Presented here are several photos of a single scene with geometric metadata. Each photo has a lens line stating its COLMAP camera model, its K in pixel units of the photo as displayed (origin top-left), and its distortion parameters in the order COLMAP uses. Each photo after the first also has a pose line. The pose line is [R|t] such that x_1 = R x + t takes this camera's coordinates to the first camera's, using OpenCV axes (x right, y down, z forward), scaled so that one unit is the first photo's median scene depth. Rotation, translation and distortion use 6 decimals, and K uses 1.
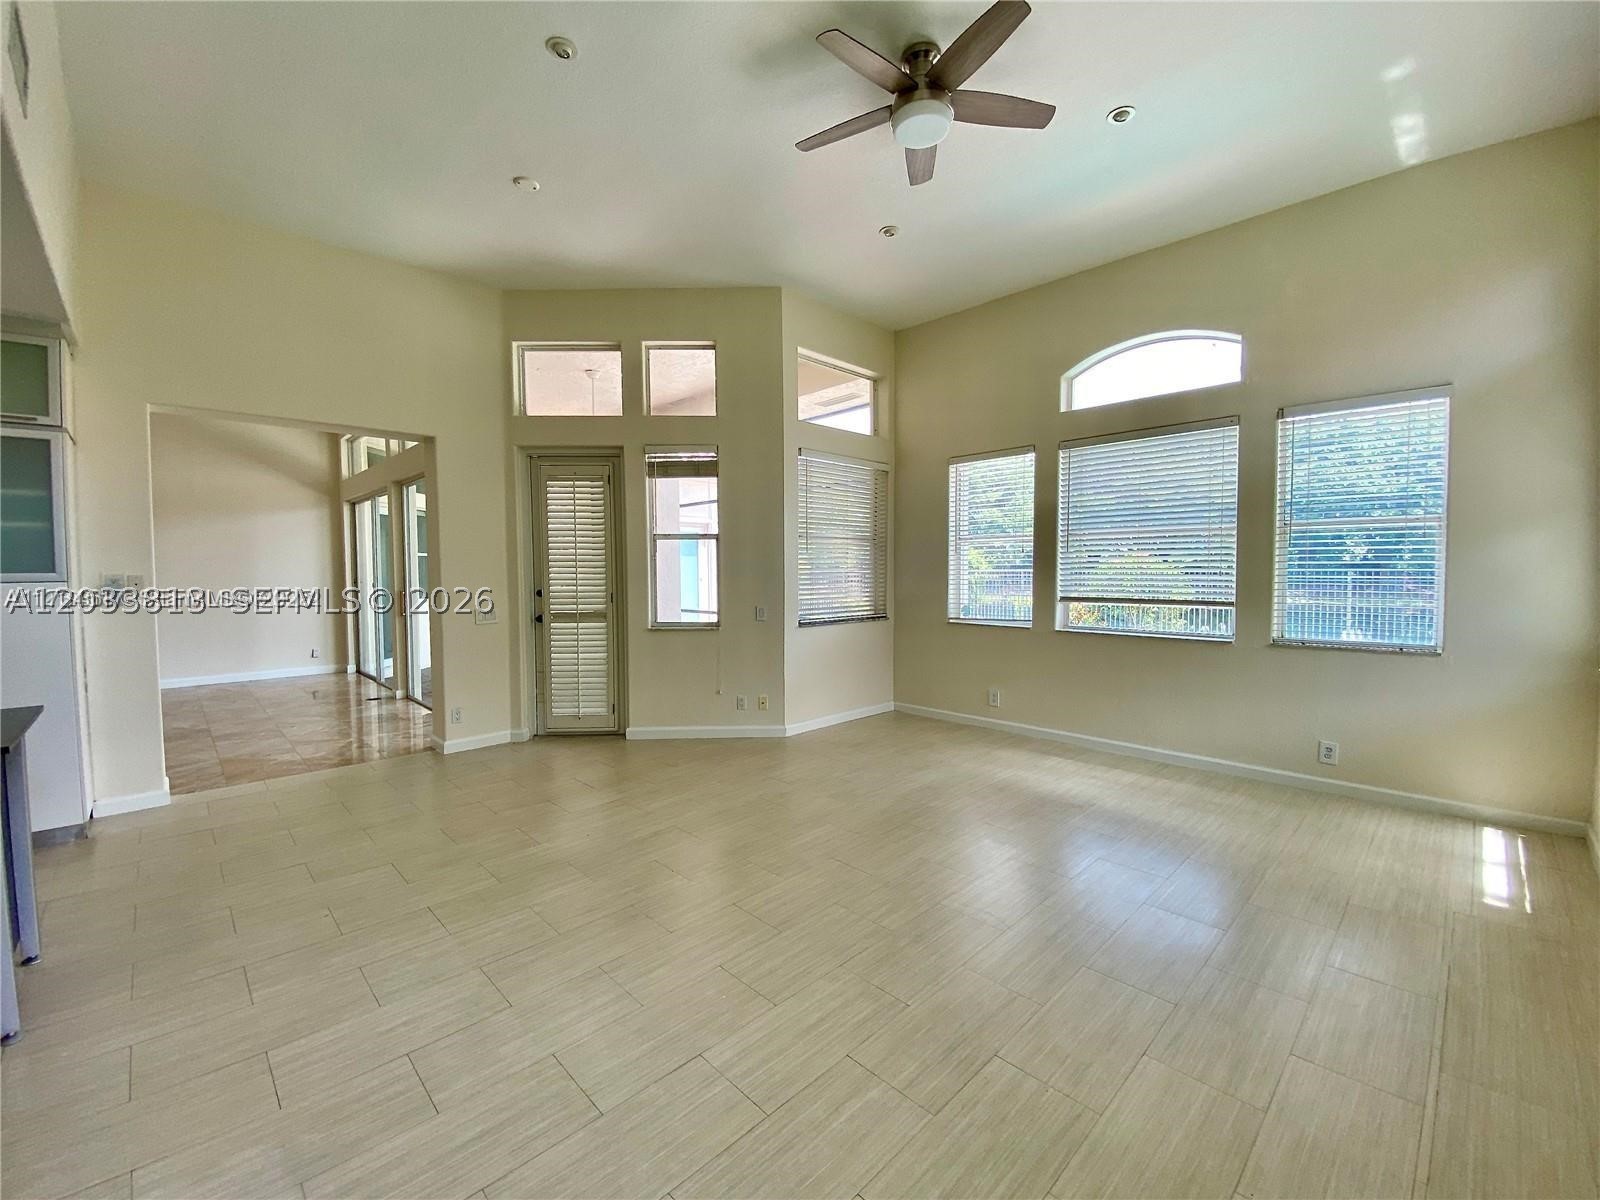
lens RADIAL K [[661.6, 0, 799.9], [0, 661.6, 600.4], [0, 0, 1]] dist [0.004091, -0.011283]
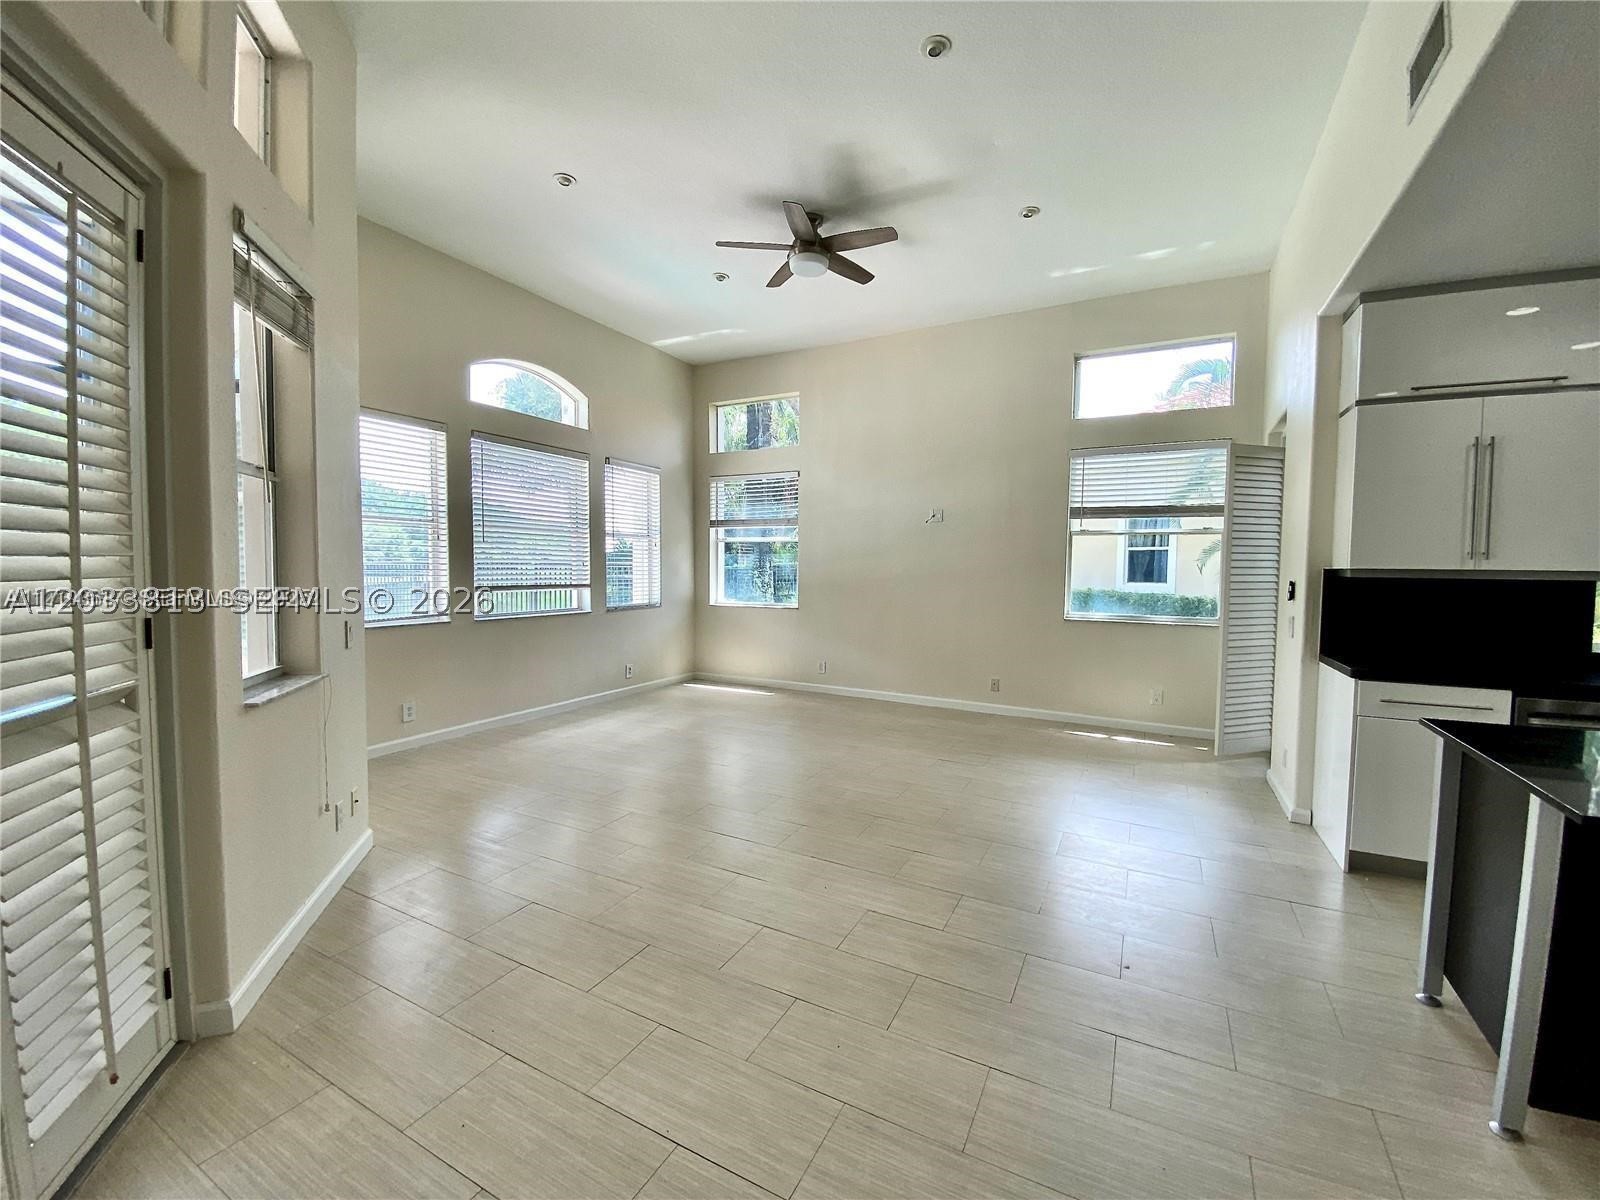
lens RADIAL K [[661.6, 0, 801.8], [0, 661.6, 604.2], [0, 0, 1]] dist [0.004091, -0.011283]
pose [[-0.335901, -0.054290, 0.940331, -0.734369], [0.034930, 0.996933, 0.070036, -0.032490], [-0.941249, 0.056371, -0.332975, 0.895621]]
